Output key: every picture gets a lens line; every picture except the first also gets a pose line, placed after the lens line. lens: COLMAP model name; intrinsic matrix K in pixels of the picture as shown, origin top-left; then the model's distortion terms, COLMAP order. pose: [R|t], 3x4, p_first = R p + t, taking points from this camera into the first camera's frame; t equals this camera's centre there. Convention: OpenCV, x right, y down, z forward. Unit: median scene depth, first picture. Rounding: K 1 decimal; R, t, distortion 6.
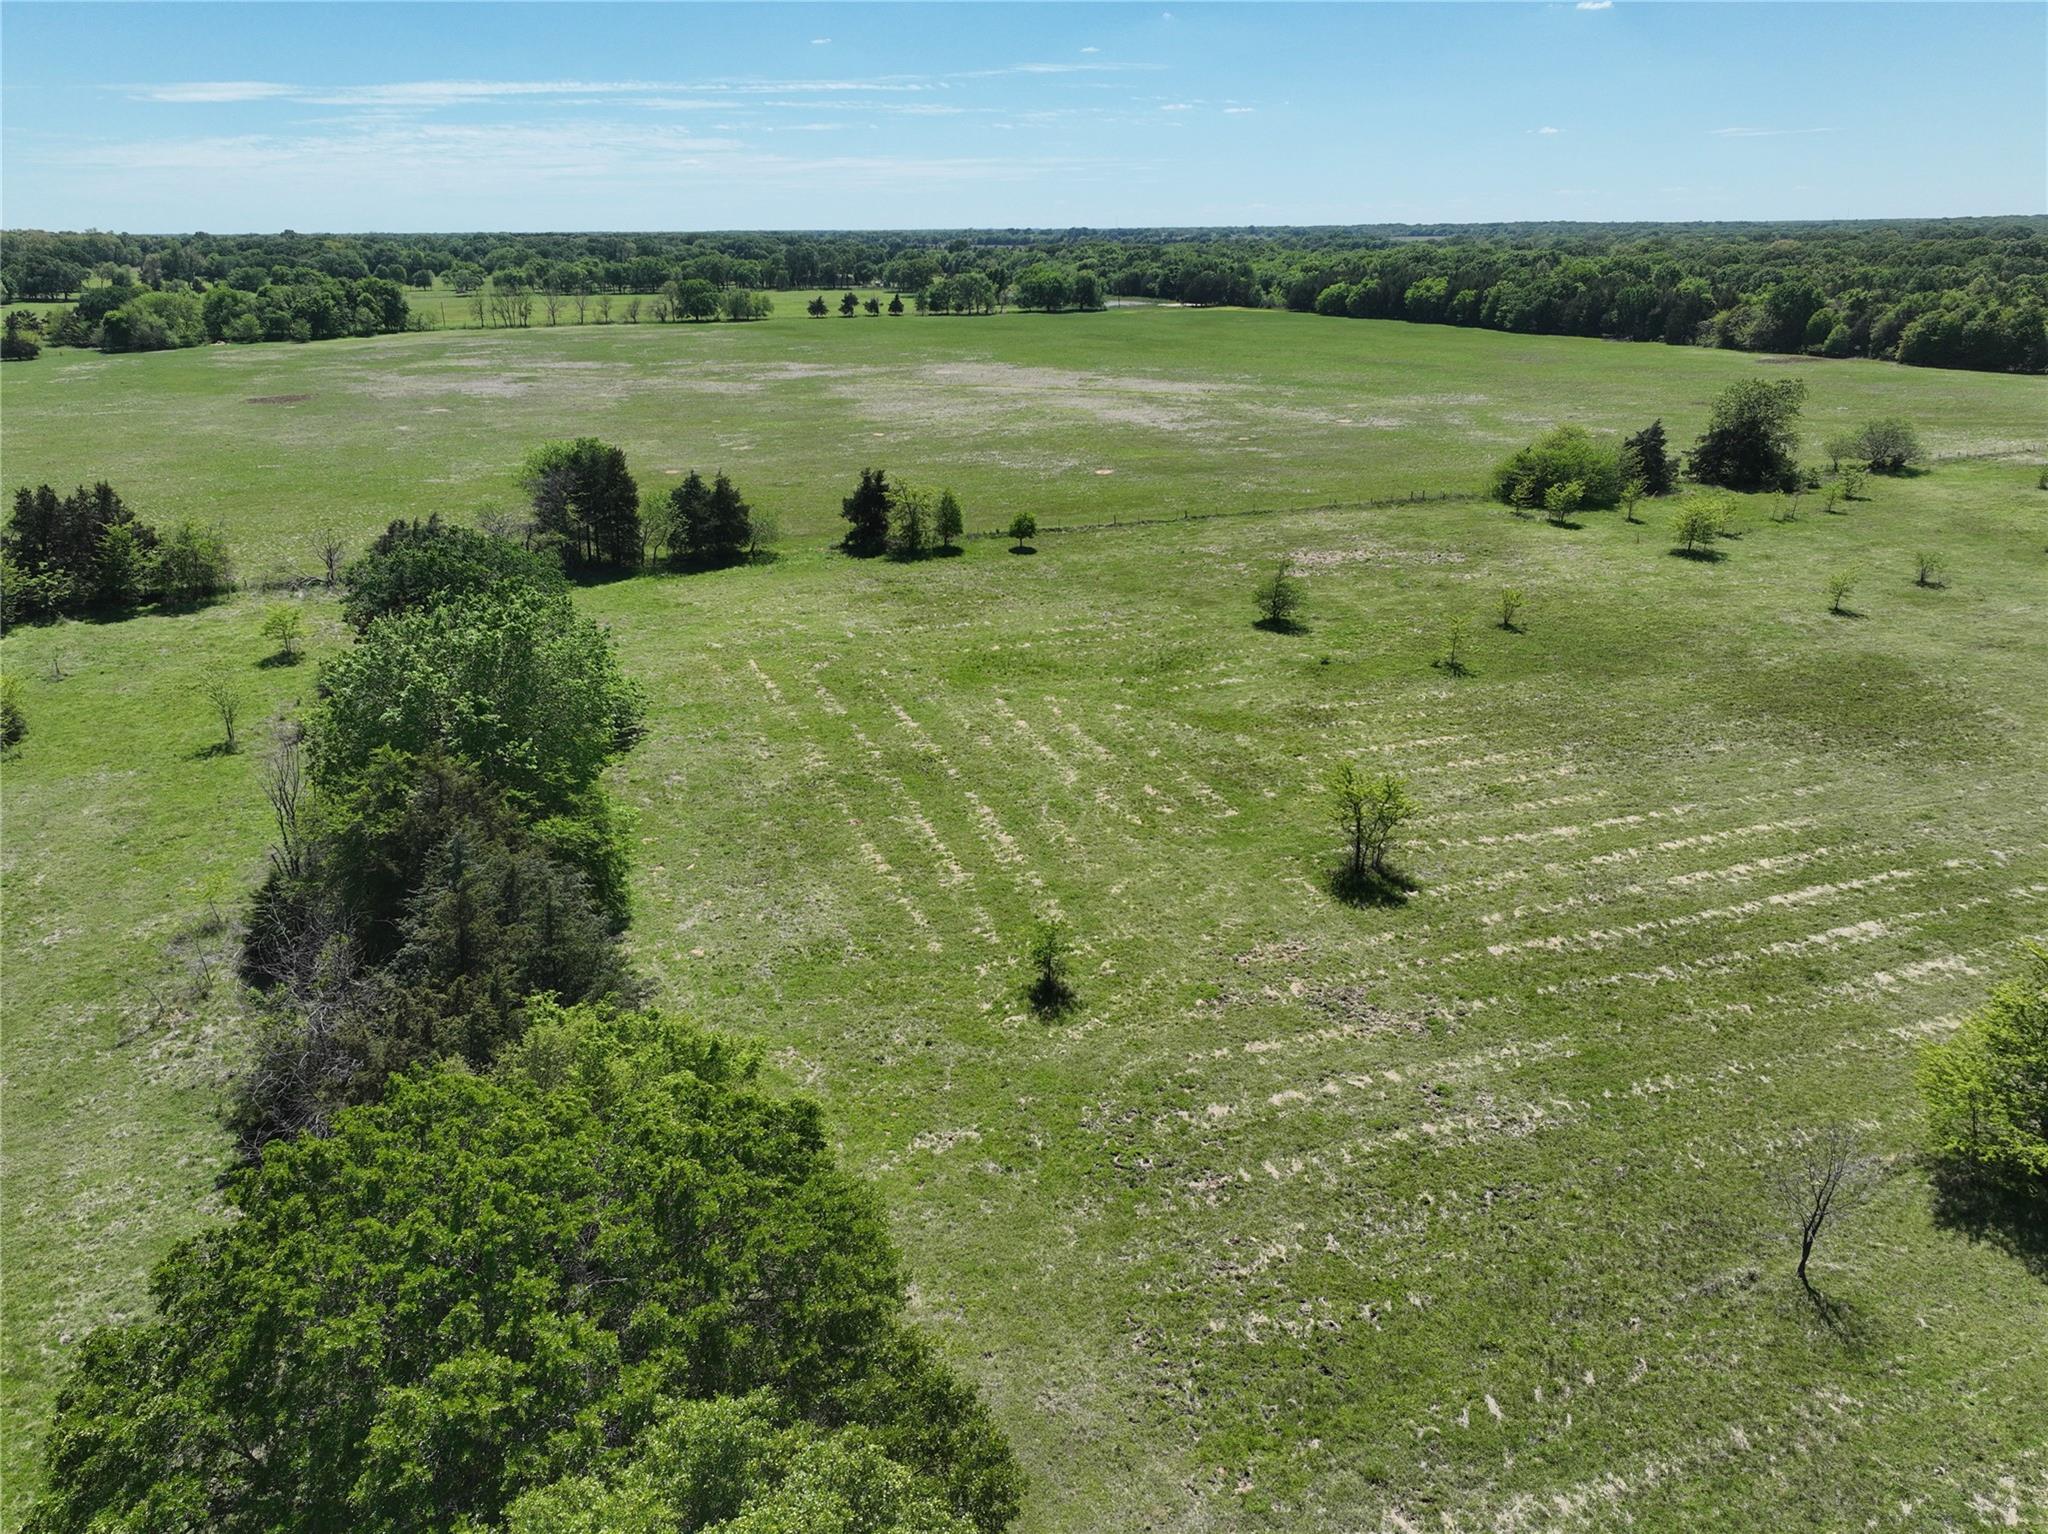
lens RADIAL K [[1444.2, 0, 1040.6], [0, 1444.2, 774.0], [0, 0, 1]] dist [0.003249, 0.009614]
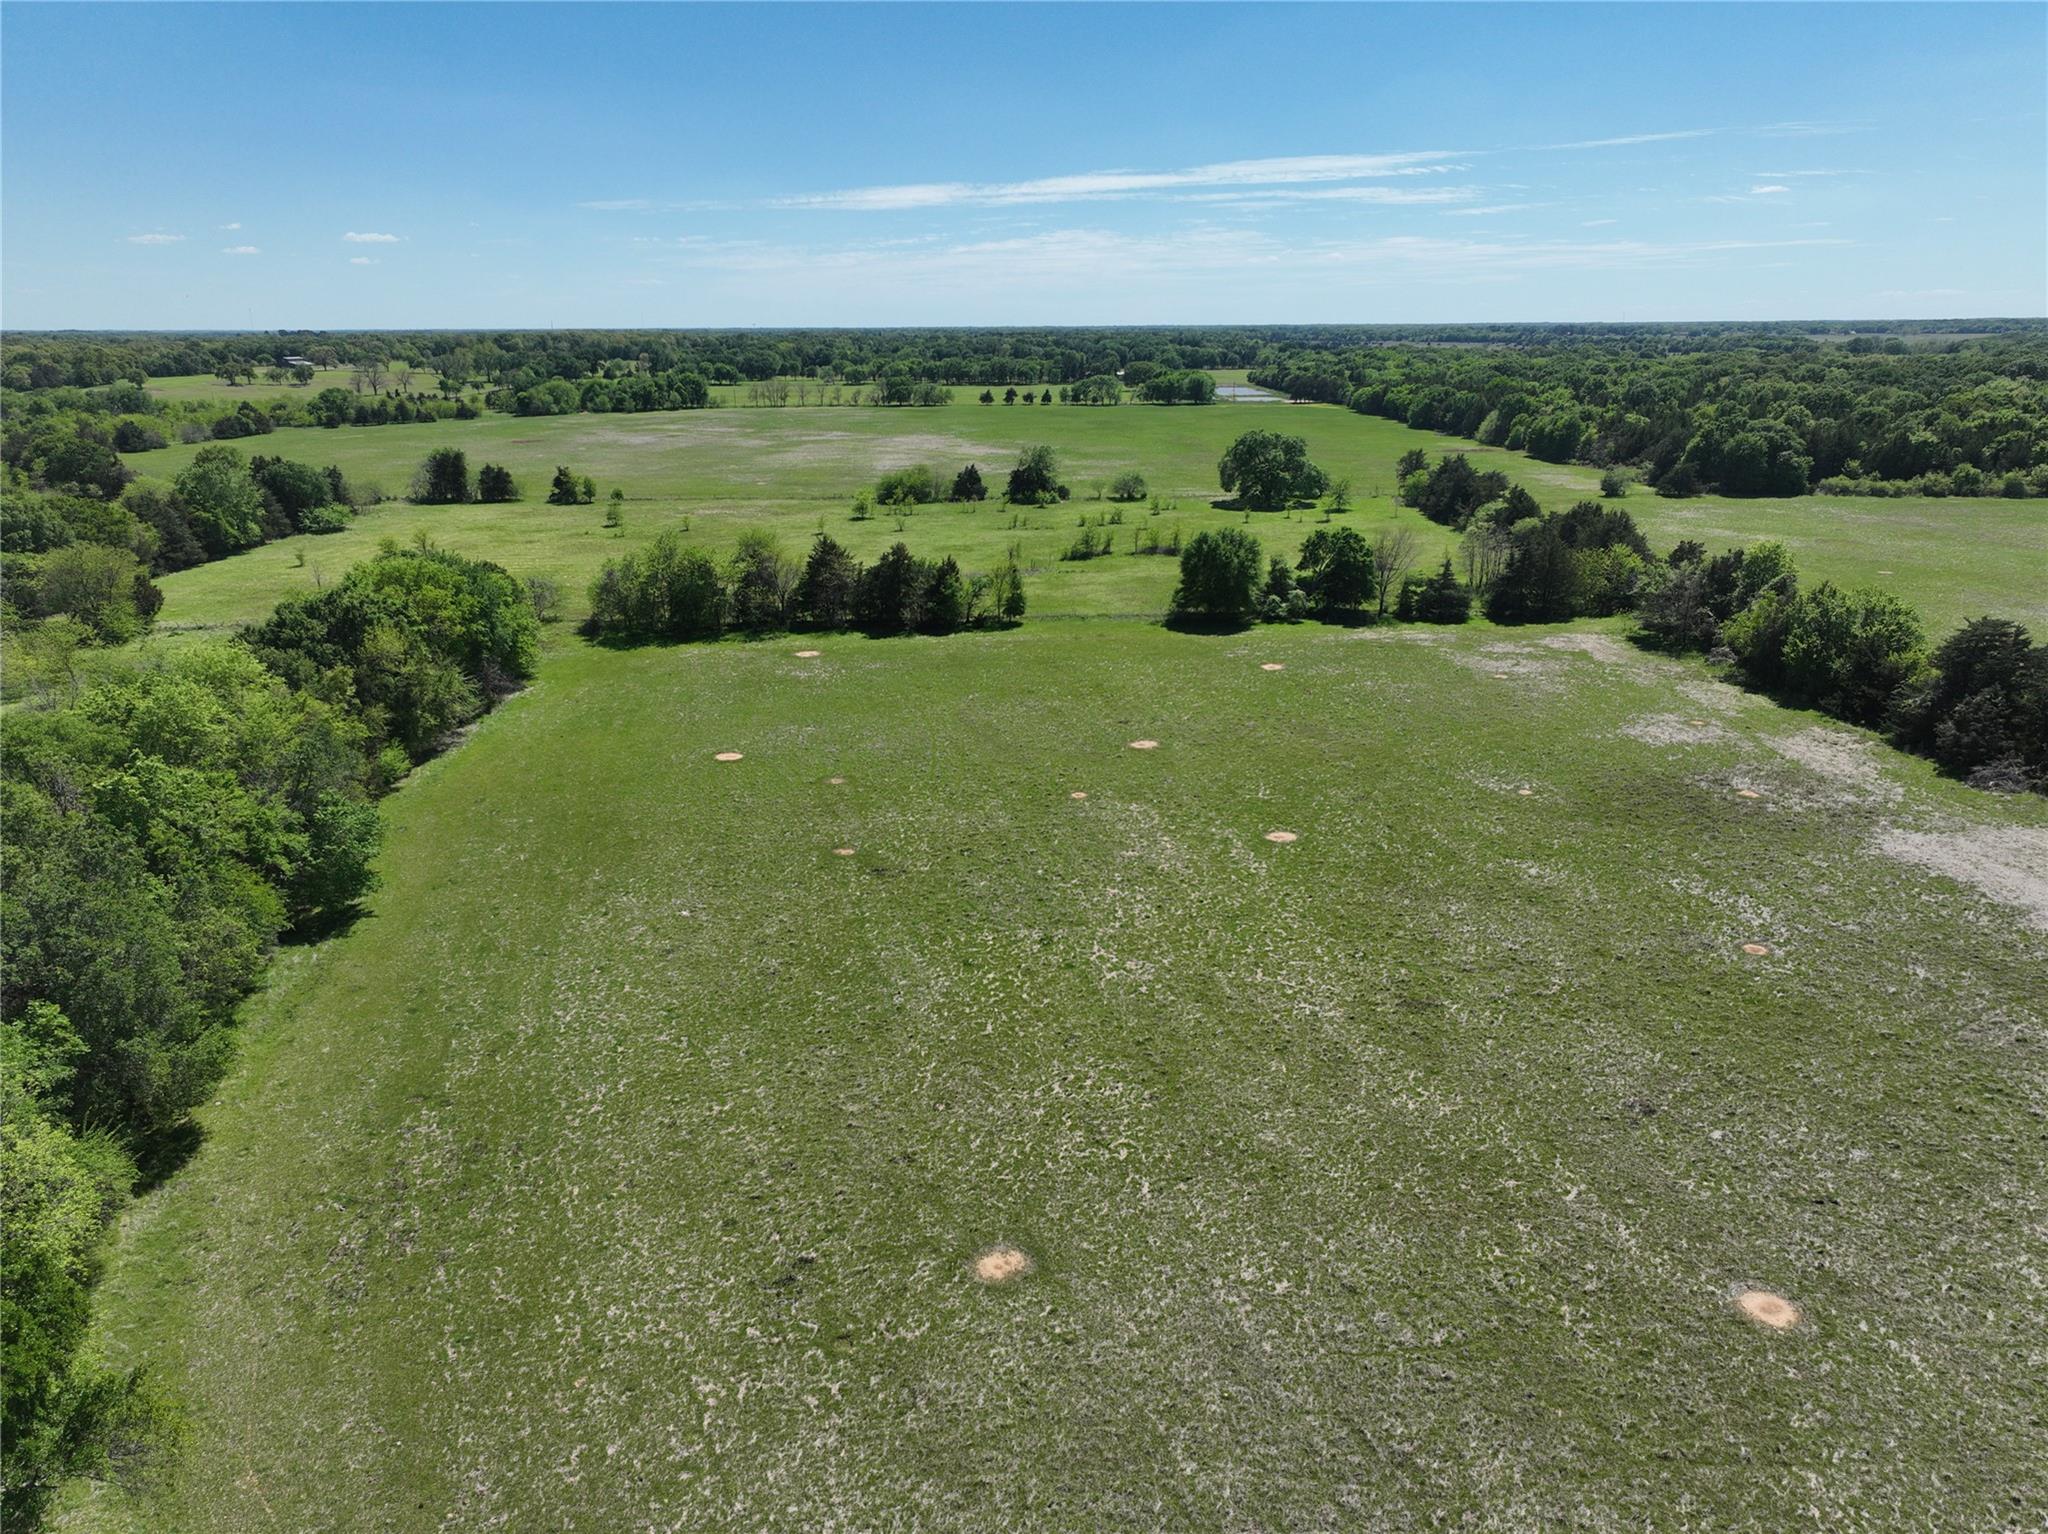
lens RADIAL K [[1444.2, 0, 1032.8], [0, 1444.2, 763.3], [0, 0, 1]] dist [0.003249, 0.009614]
pose [[0.930328, 0.107539, -0.350608, 0.573313], [-0.129547, 0.990772, -0.039857, 0.100113], [0.343086, 0.082501, 0.935674, -0.340184]]
